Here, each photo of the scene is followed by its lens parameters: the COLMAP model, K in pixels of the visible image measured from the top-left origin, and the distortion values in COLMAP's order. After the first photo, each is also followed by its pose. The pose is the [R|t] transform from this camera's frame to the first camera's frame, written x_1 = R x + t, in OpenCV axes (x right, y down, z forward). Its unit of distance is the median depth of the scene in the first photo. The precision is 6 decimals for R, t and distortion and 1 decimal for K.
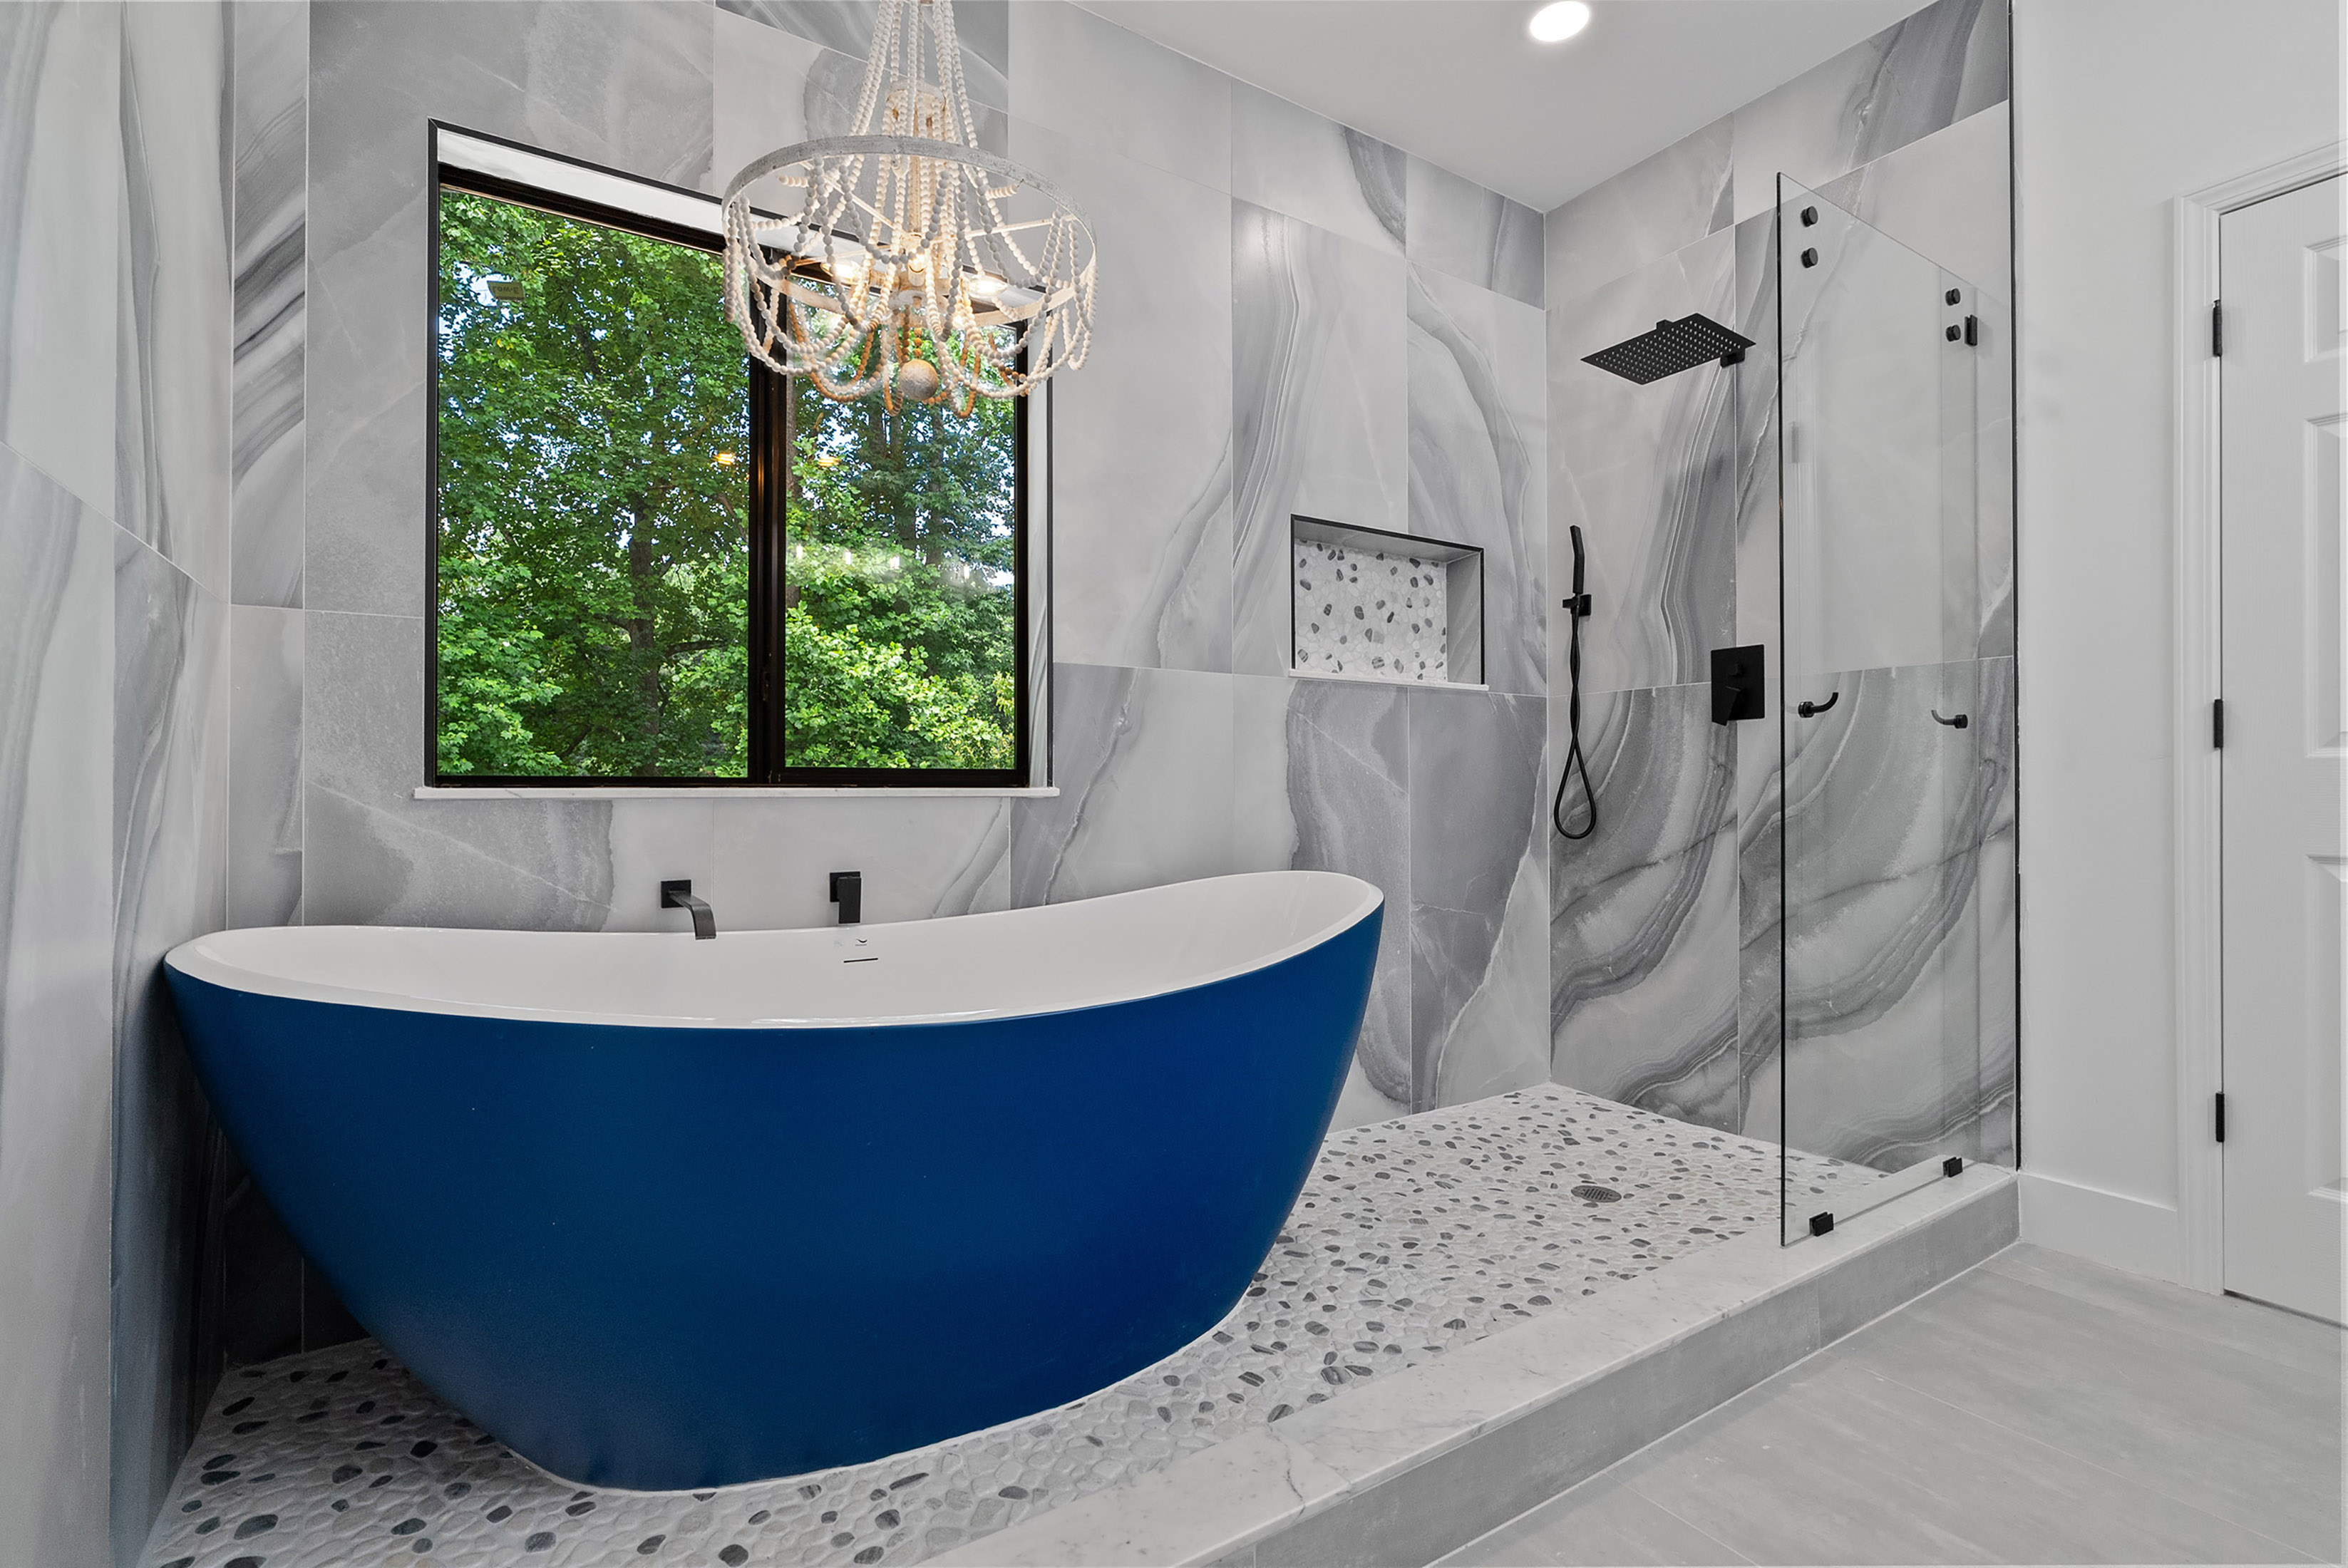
lens RADIAL K [[1073.6, 0, 1170.2], [0, 1073.6, 786.3], [0, 0, 1]] dist [-0.010029, 0.005383]
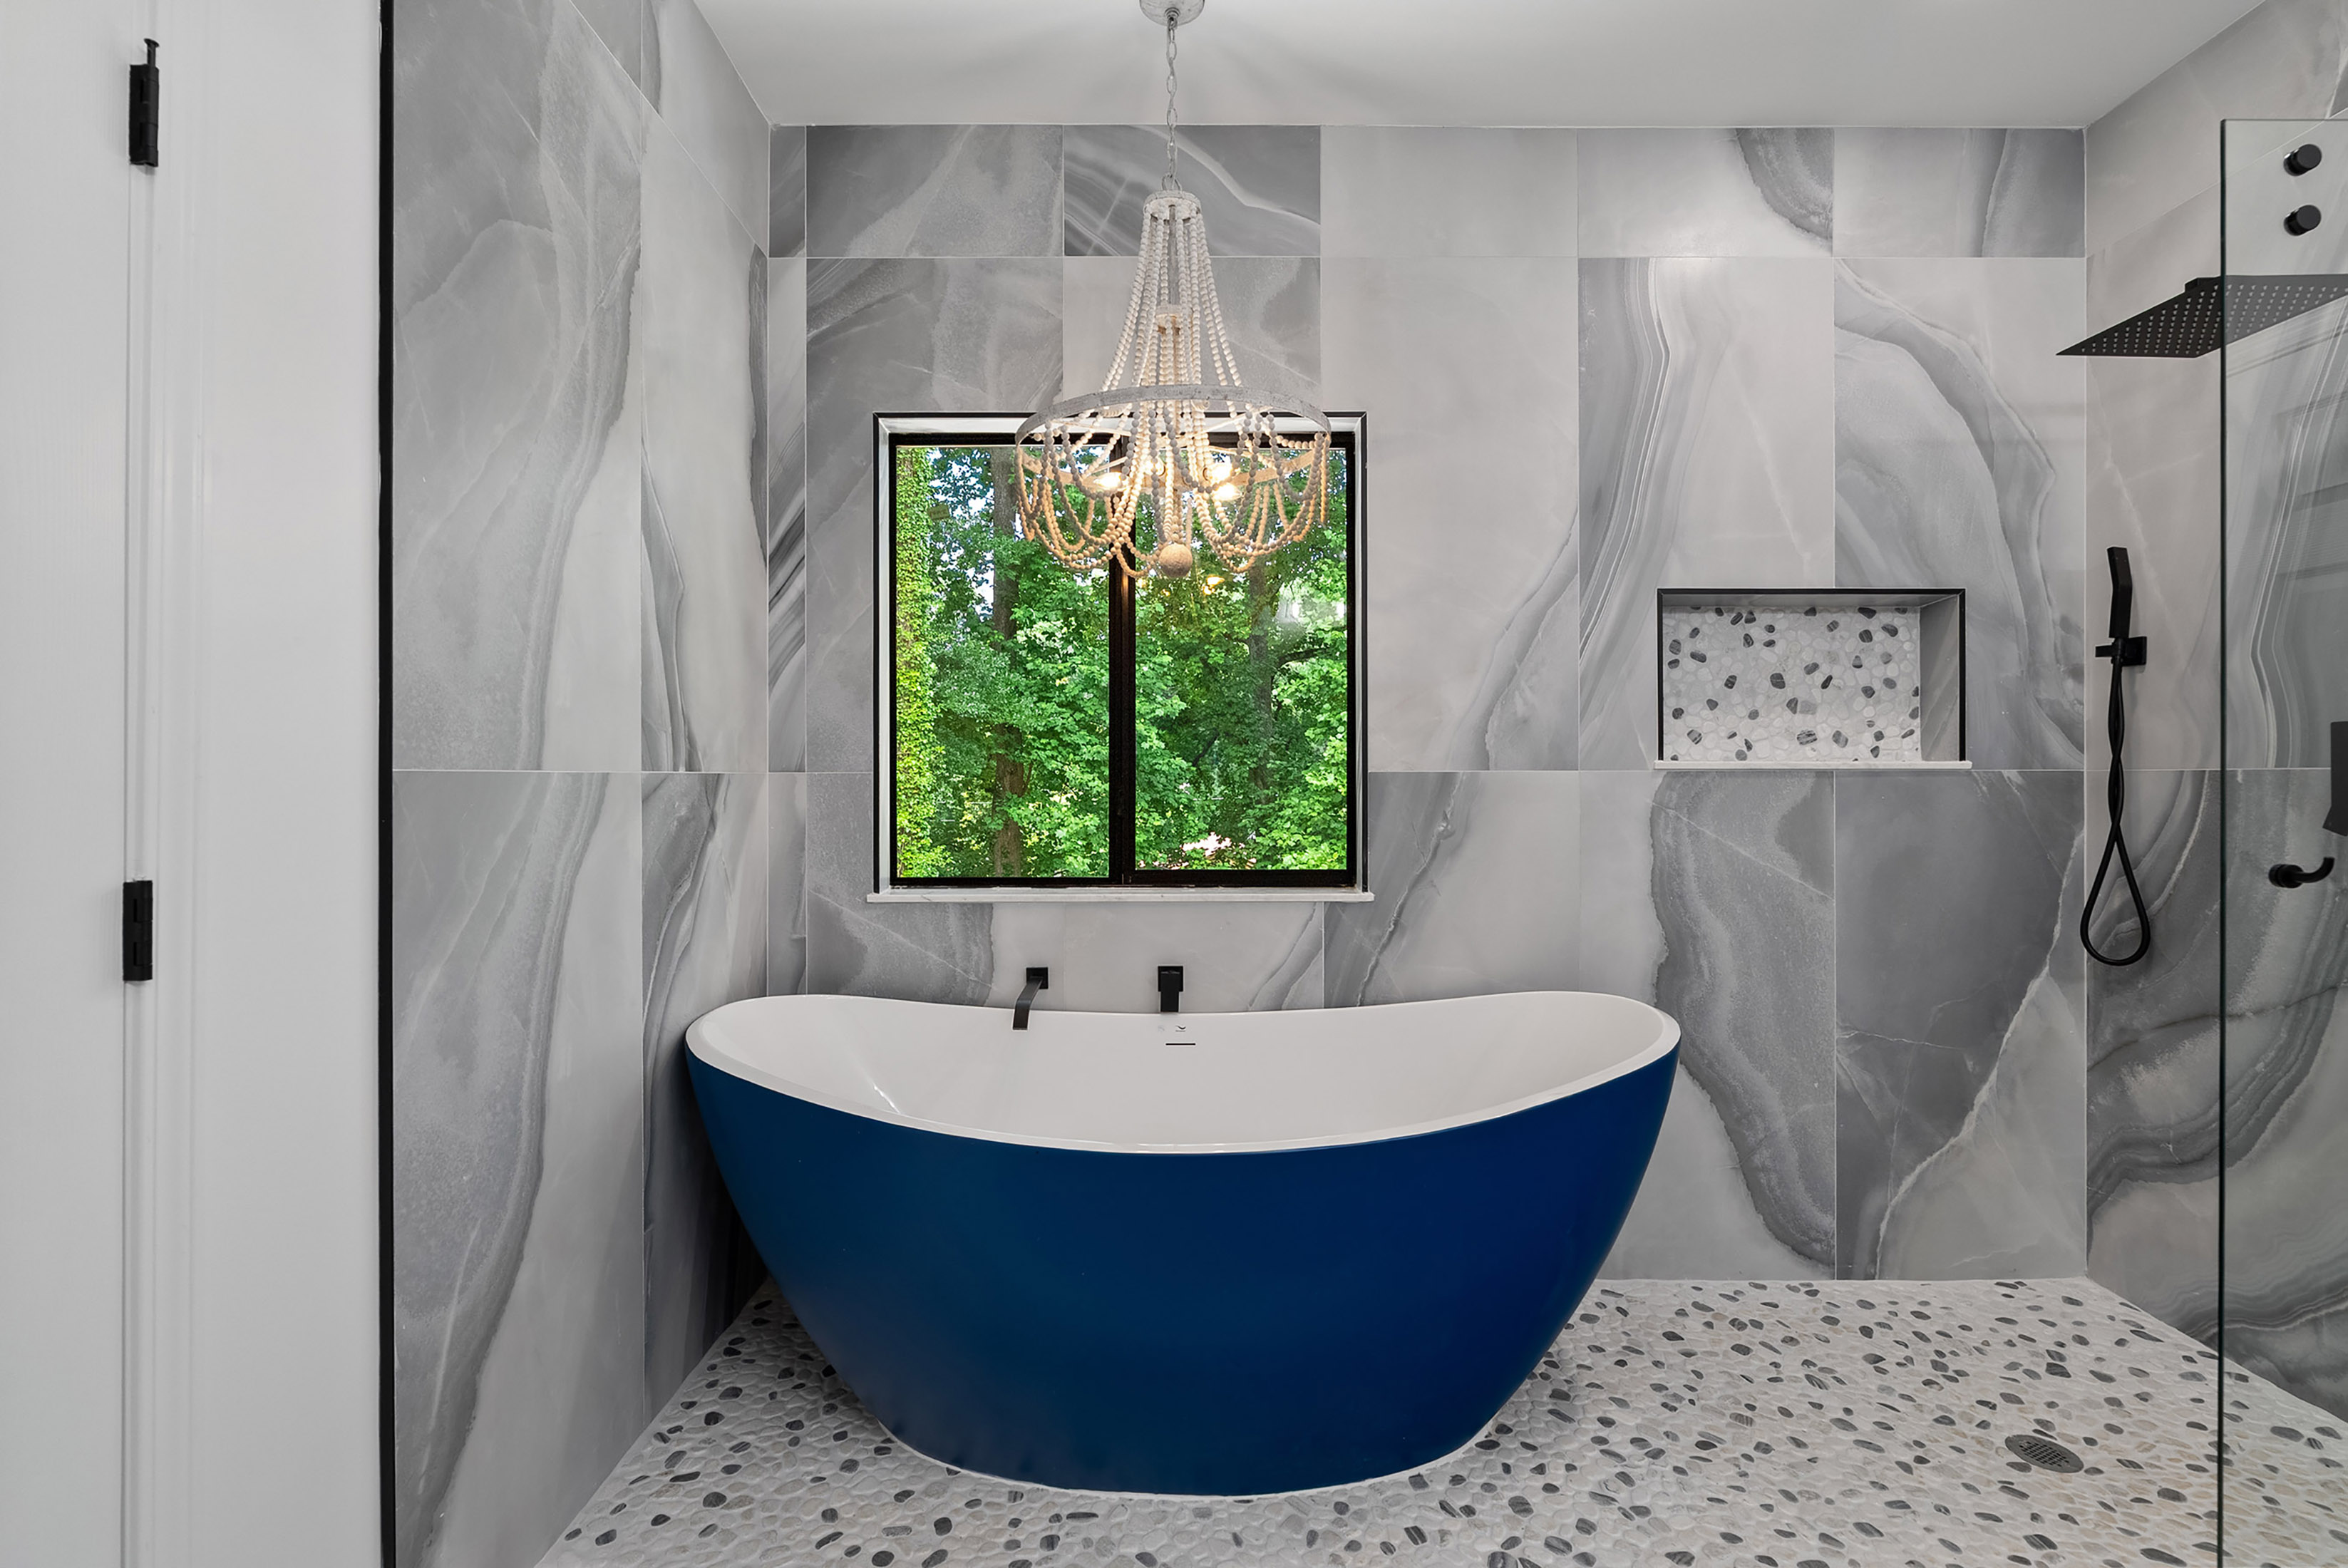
lens RADIAL K [[1073.6, 0, 1162.5], [0, 1073.6, 784.8], [0, 0, 1]] dist [-0.010029, 0.005383]
pose [[0.843008, 0.000142, -0.537900, 0.286868], [0.005740, 0.999941, 0.009260, -0.115891], [0.537870, -0.010894, 0.842958, 0.015553]]
